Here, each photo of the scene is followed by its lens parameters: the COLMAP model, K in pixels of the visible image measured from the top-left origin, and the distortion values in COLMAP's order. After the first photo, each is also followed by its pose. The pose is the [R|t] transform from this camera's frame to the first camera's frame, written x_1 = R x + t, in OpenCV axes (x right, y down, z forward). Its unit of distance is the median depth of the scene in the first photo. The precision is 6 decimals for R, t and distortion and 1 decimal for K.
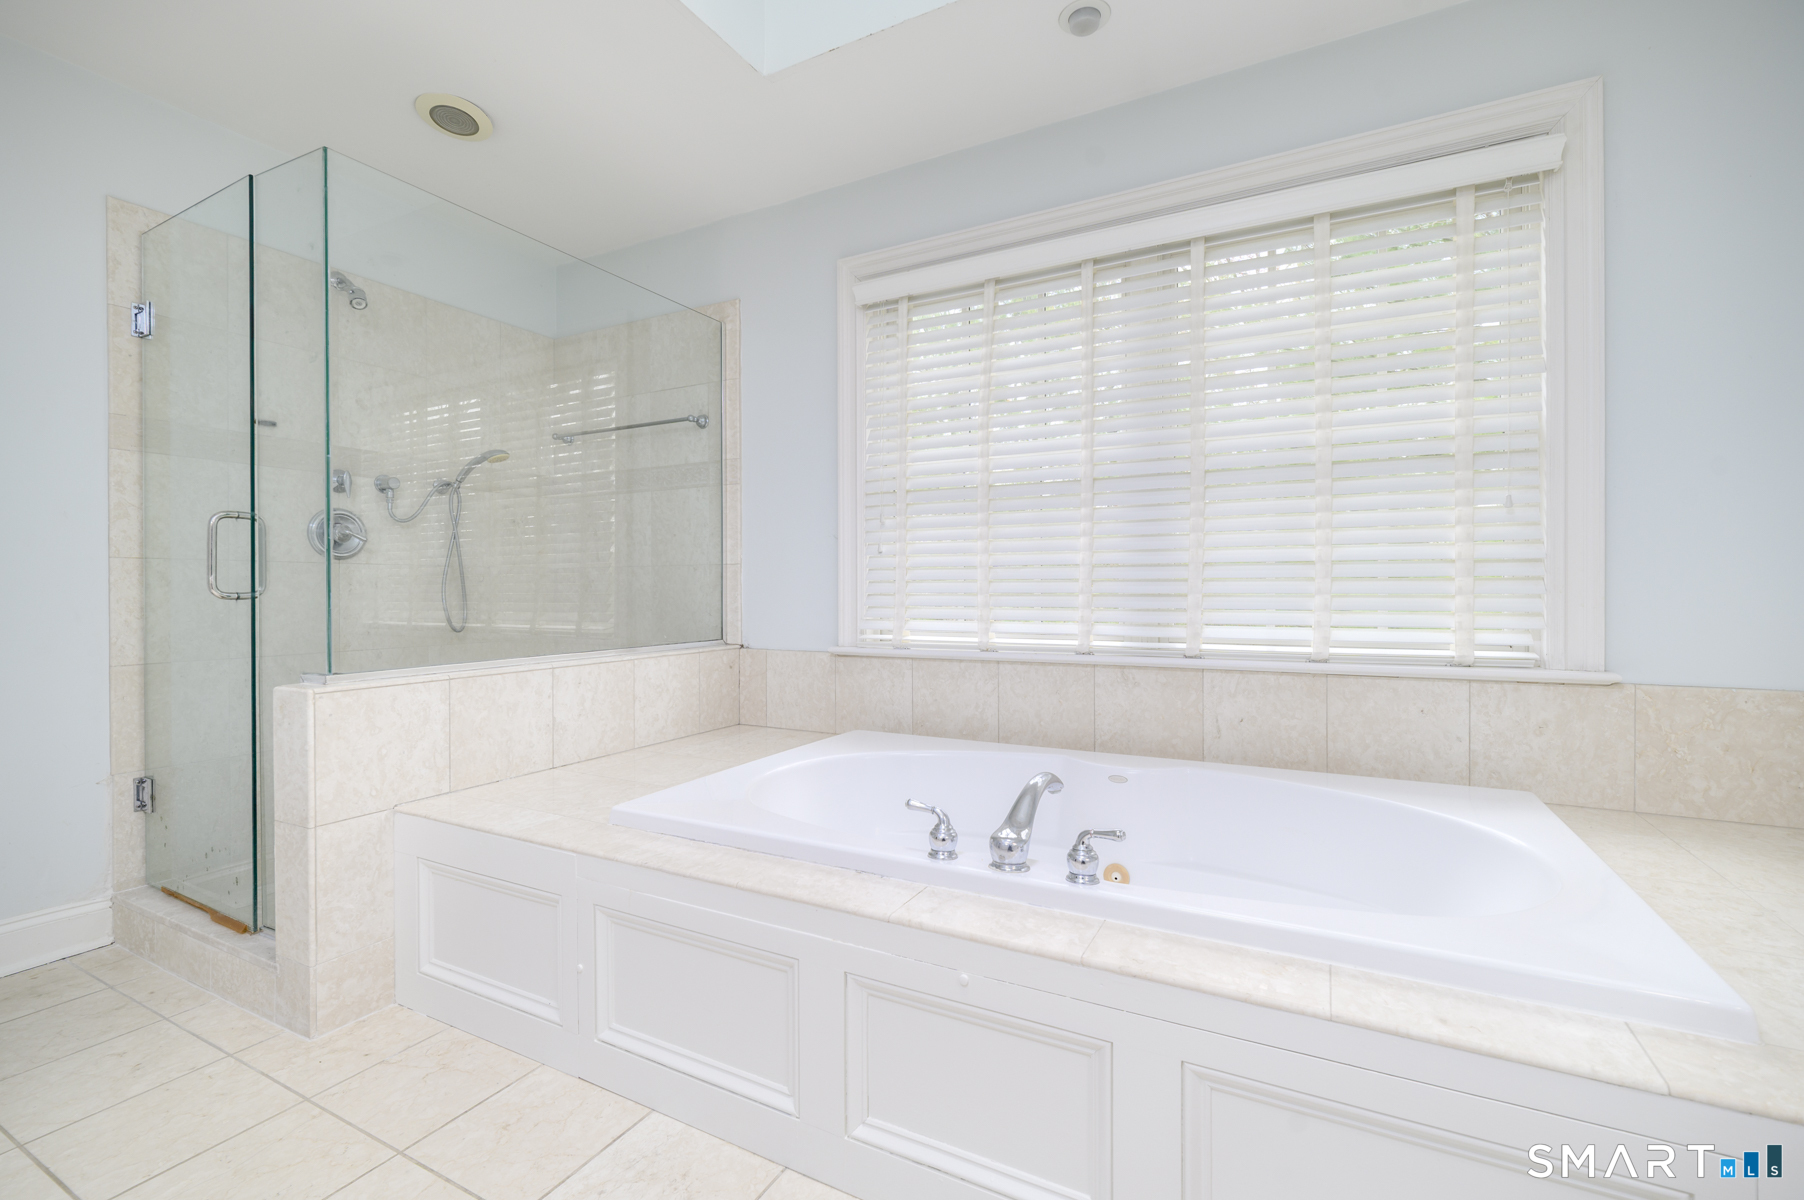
lens RADIAL K [[792.3, 0, 896.6], [0, 792.3, 595.5], [0, 0, 1]] dist [0.001211, -0.000522]
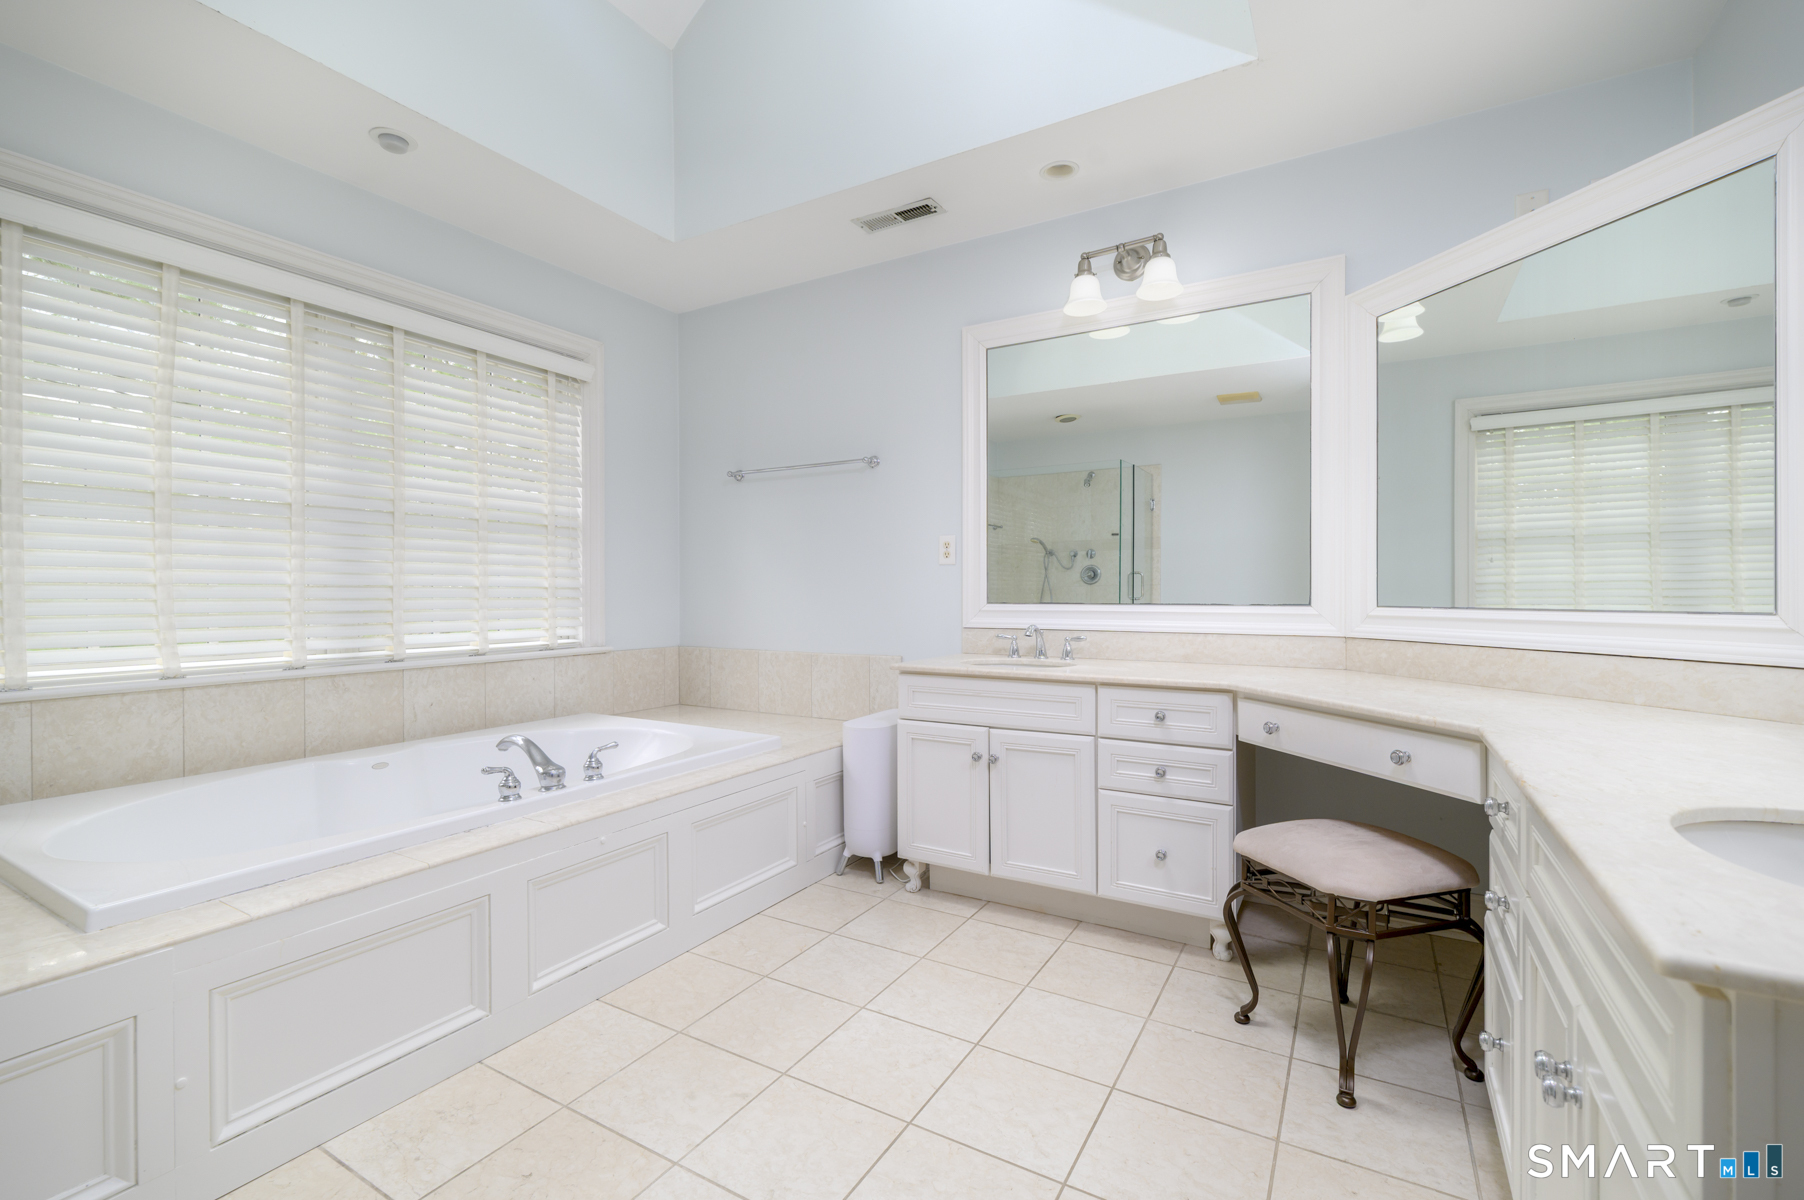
lens RADIAL K [[792.3, 0, 895.2], [0, 792.3, 598.5], [0, 0, 1]] dist [0.001211, -0.000522]
pose [[0.037945, -0.003179, 0.999275, -0.856500], [0.009422, 0.999952, 0.002823, -0.016937], [-0.999235, 0.009308, 0.037973, 0.167187]]
